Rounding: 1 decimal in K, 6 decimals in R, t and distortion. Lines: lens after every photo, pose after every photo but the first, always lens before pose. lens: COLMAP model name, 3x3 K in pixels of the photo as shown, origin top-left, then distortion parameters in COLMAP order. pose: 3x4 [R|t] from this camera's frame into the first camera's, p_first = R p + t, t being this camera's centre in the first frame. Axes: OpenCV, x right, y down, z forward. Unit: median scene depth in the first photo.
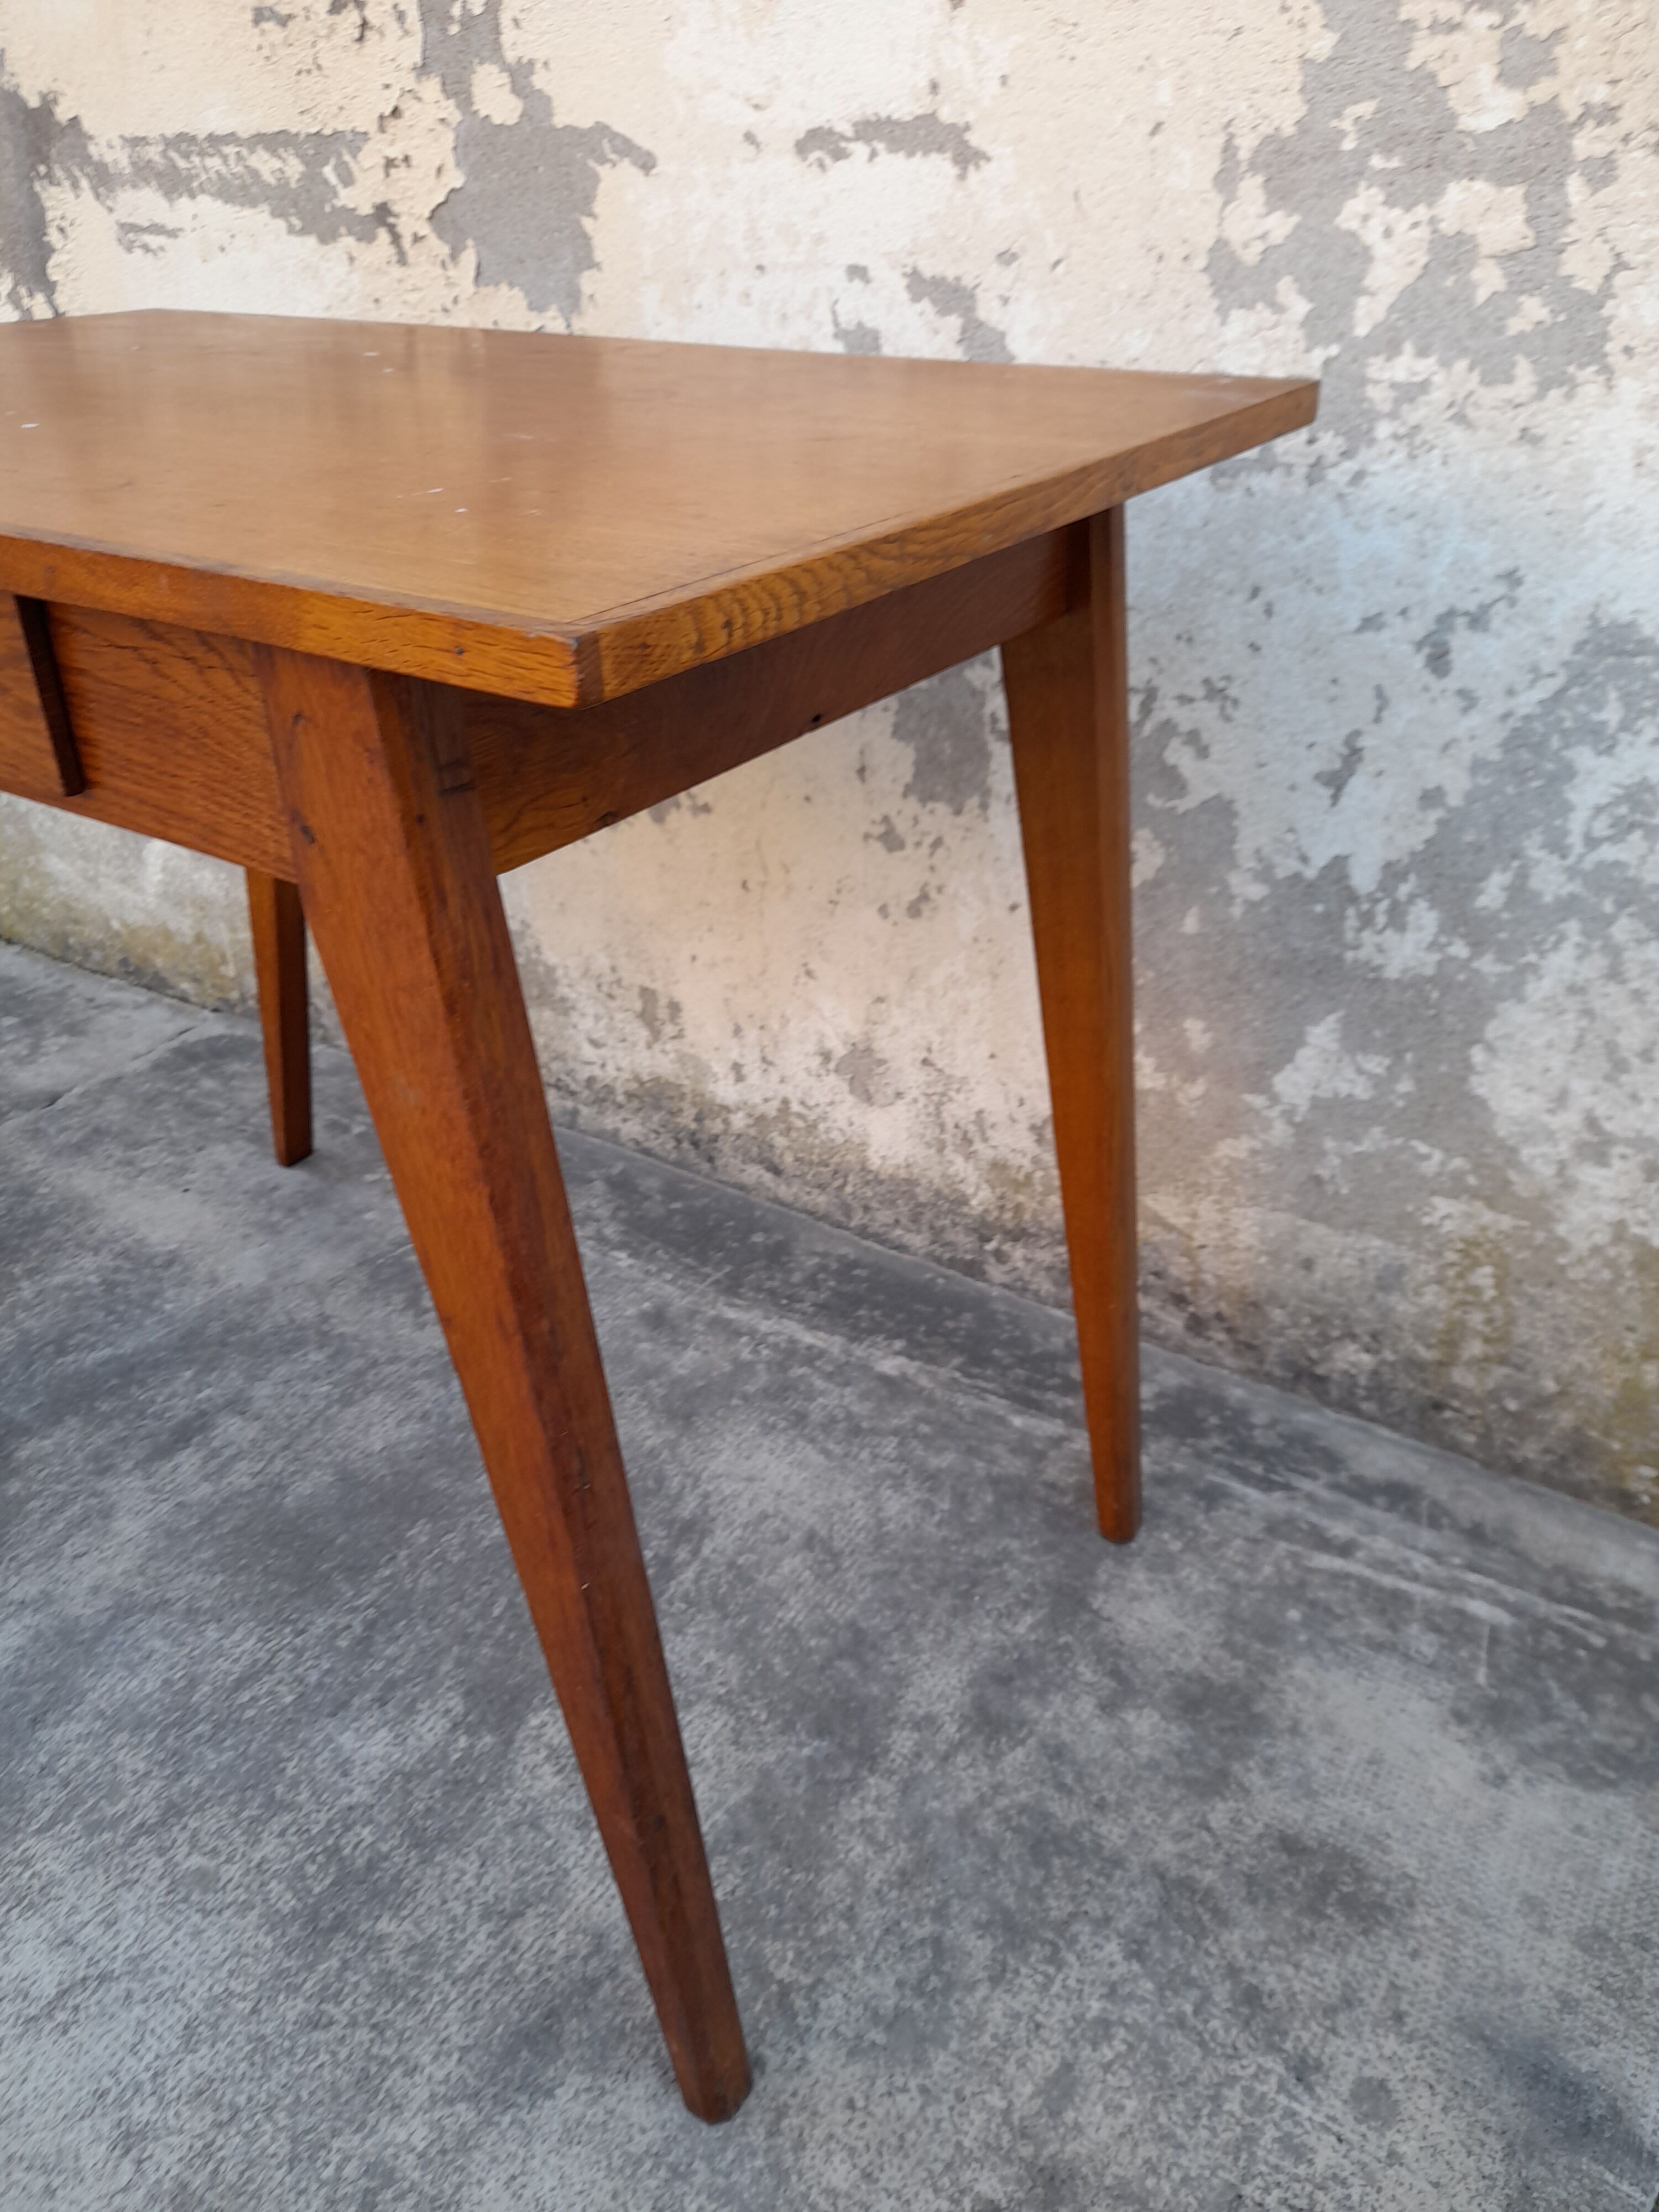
lens RADIAL K [[1695.5, 0, 772.6], [0, 1695.5, 1089.4], [0, 0, 1]] dist [0.021823, -0.020477]
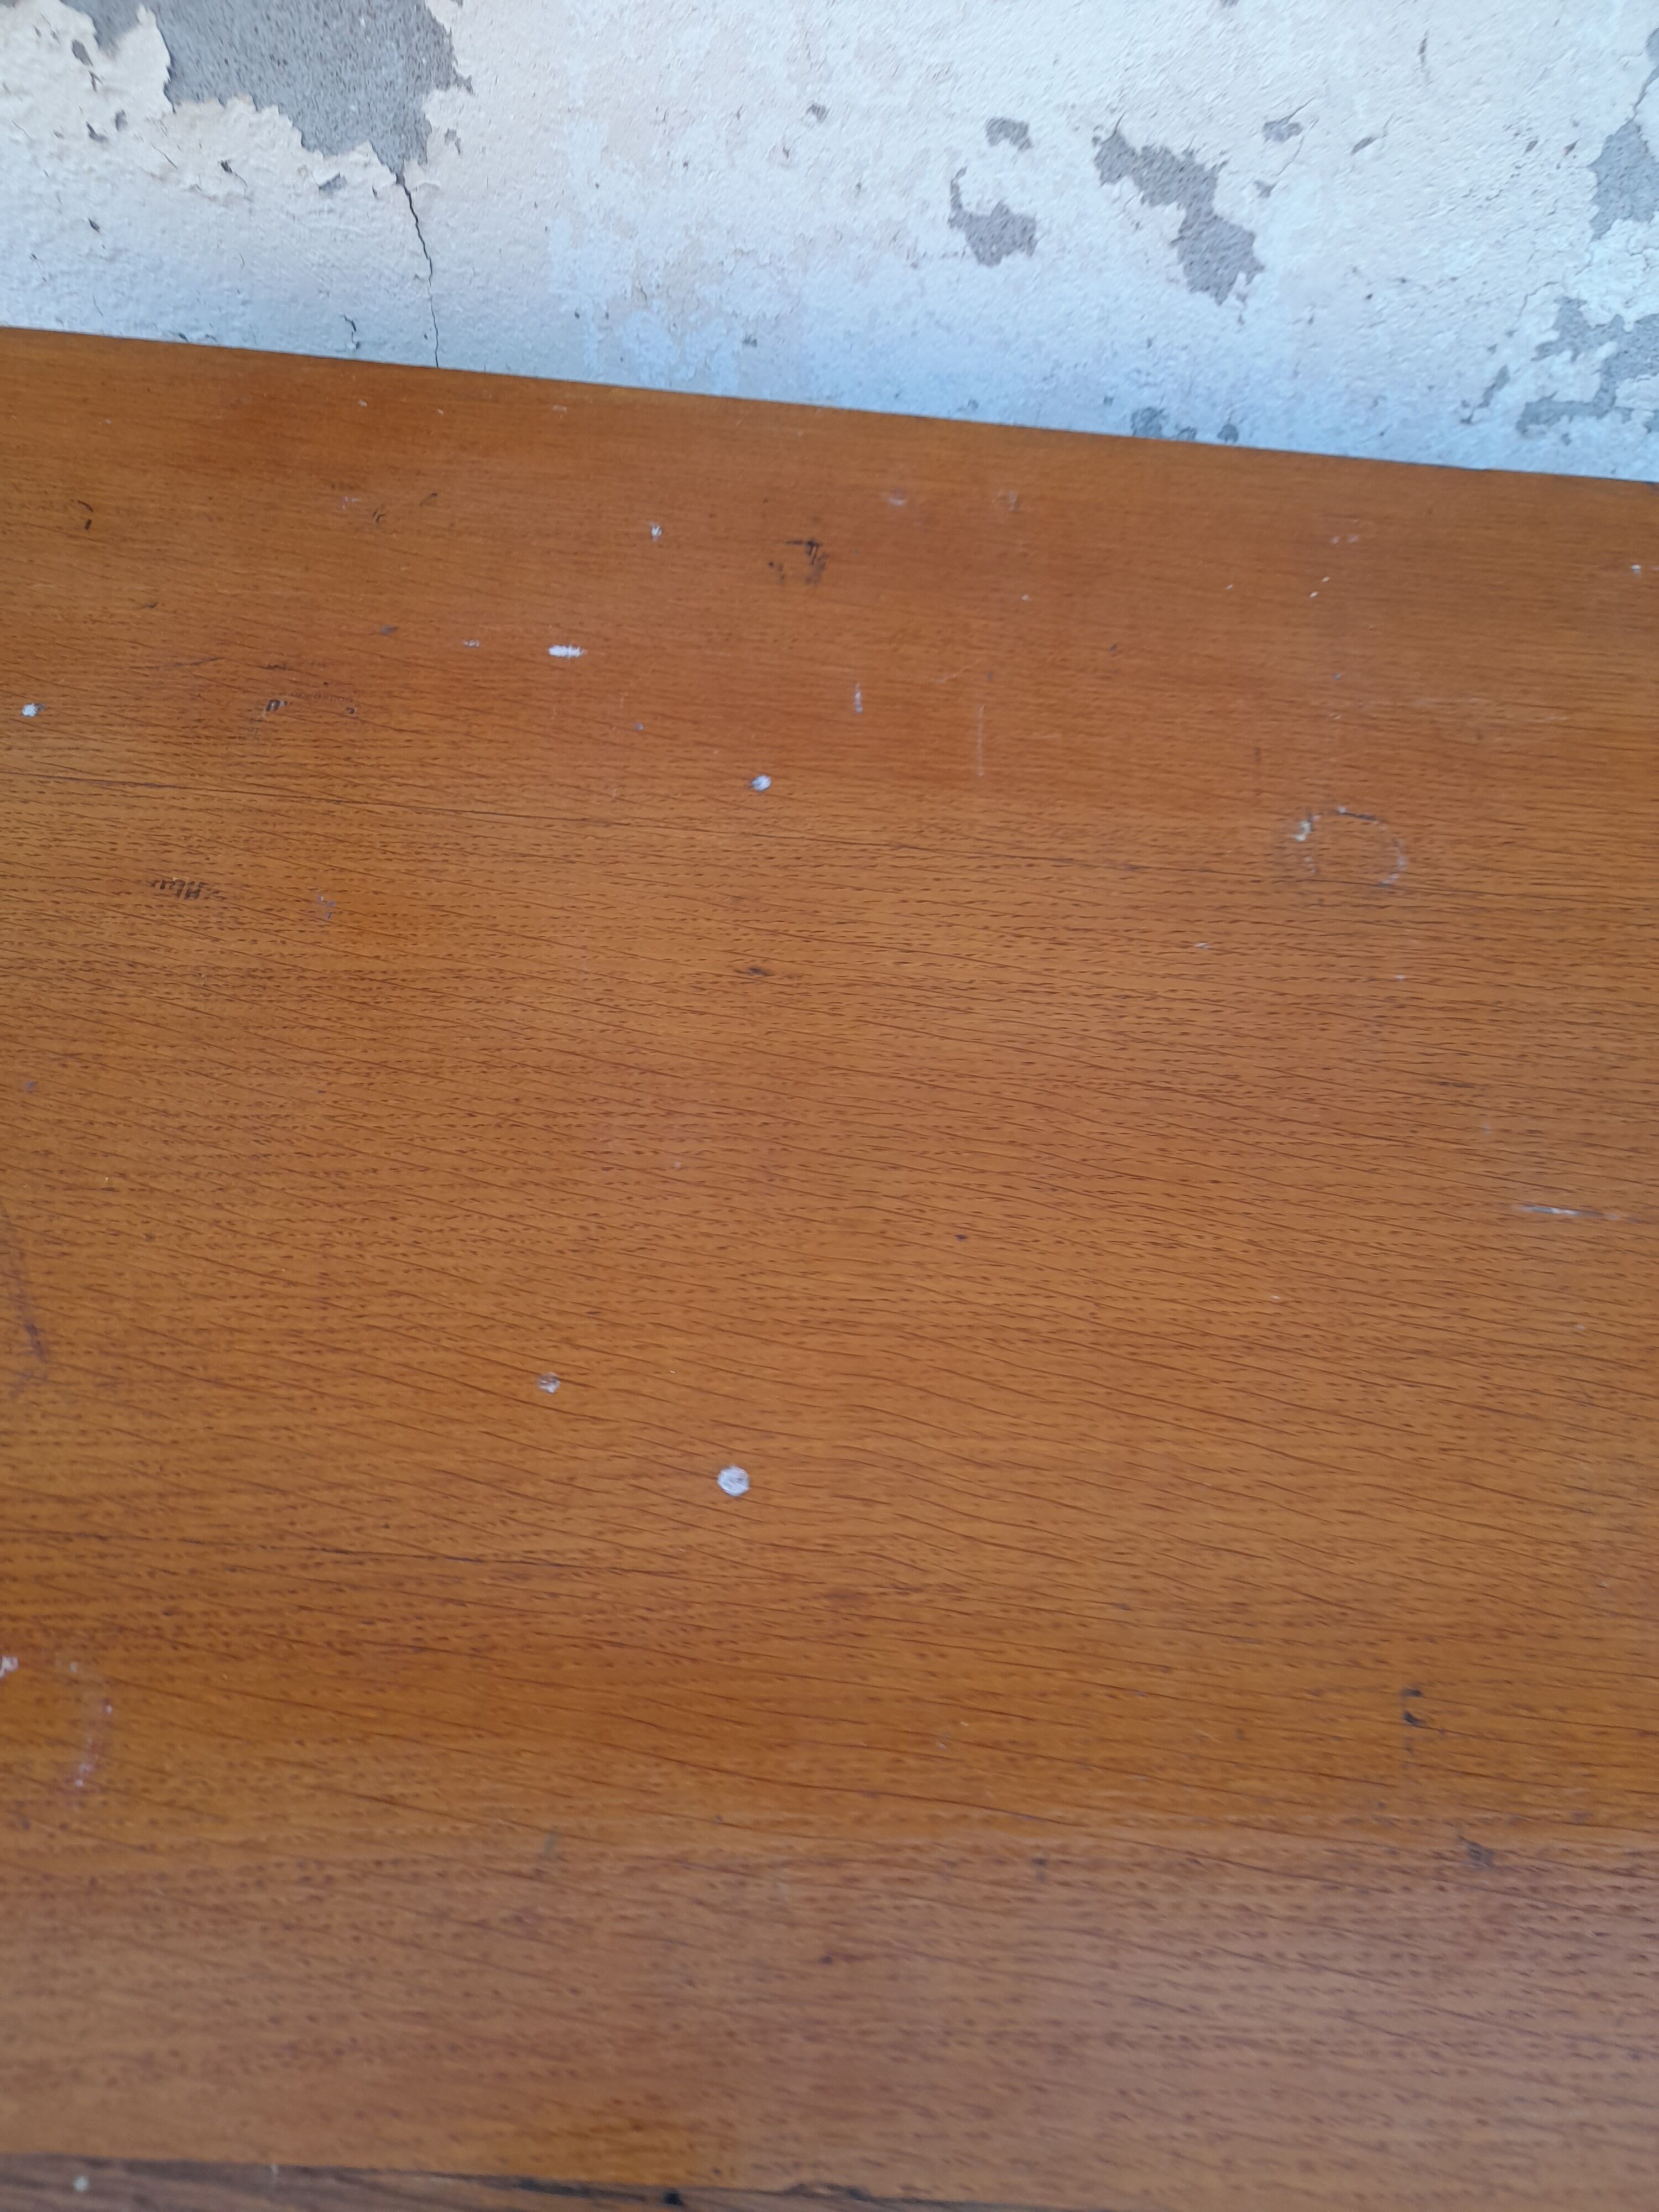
lens RADIAL K [[1695.5, 0, 804.9], [0, 1695.5, 1139.4], [0, 0, 1]] dist [0.021823, -0.020477]
pose [[0.845726, -0.398913, 0.354424, -0.387532], [0.187515, 0.844000, 0.502495, -0.509106], [-0.499586, -0.358514, 0.788595, 0.429296]]
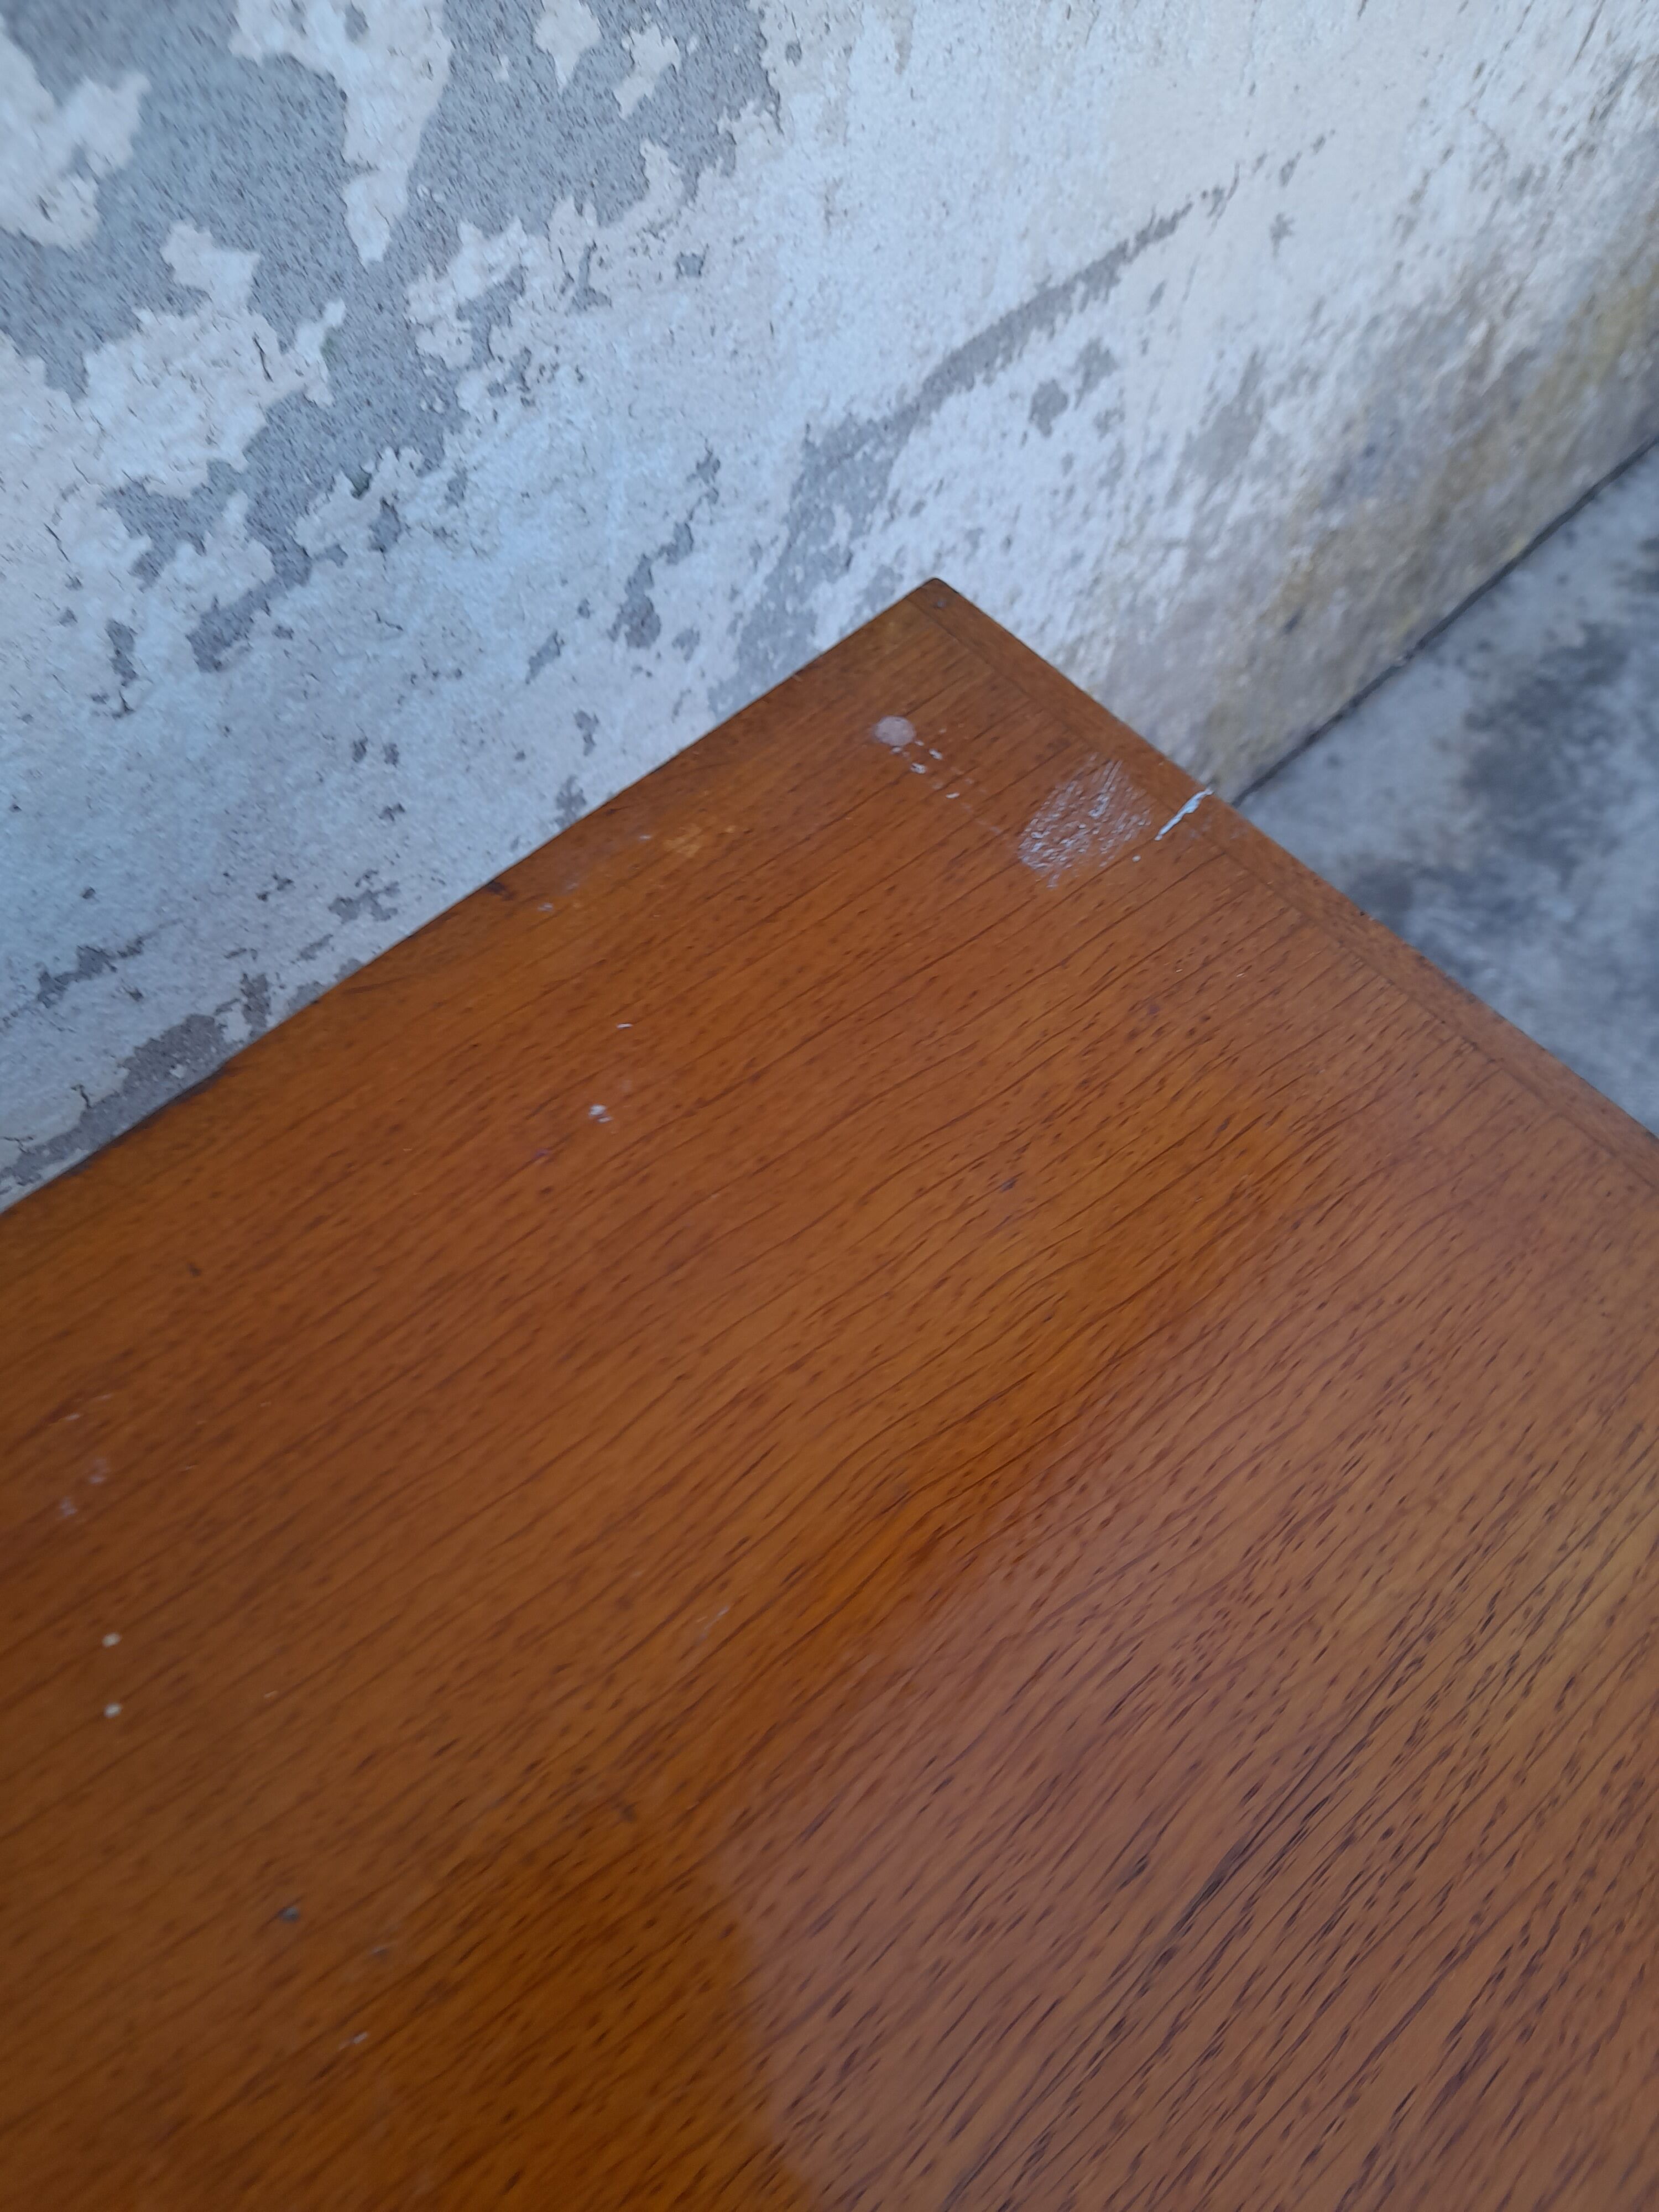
lens RADIAL K [[1695.5, 0, 865.5], [0, 1695.5, 1099.4], [0, 0, 1]] dist [0.021823, -0.020477]
pose [[0.193670, -0.848066, 0.493230, -0.019291], [0.421563, 0.525906, 0.738720, -0.528435], [-0.885876, 0.064859, 0.459366, 0.627830]]
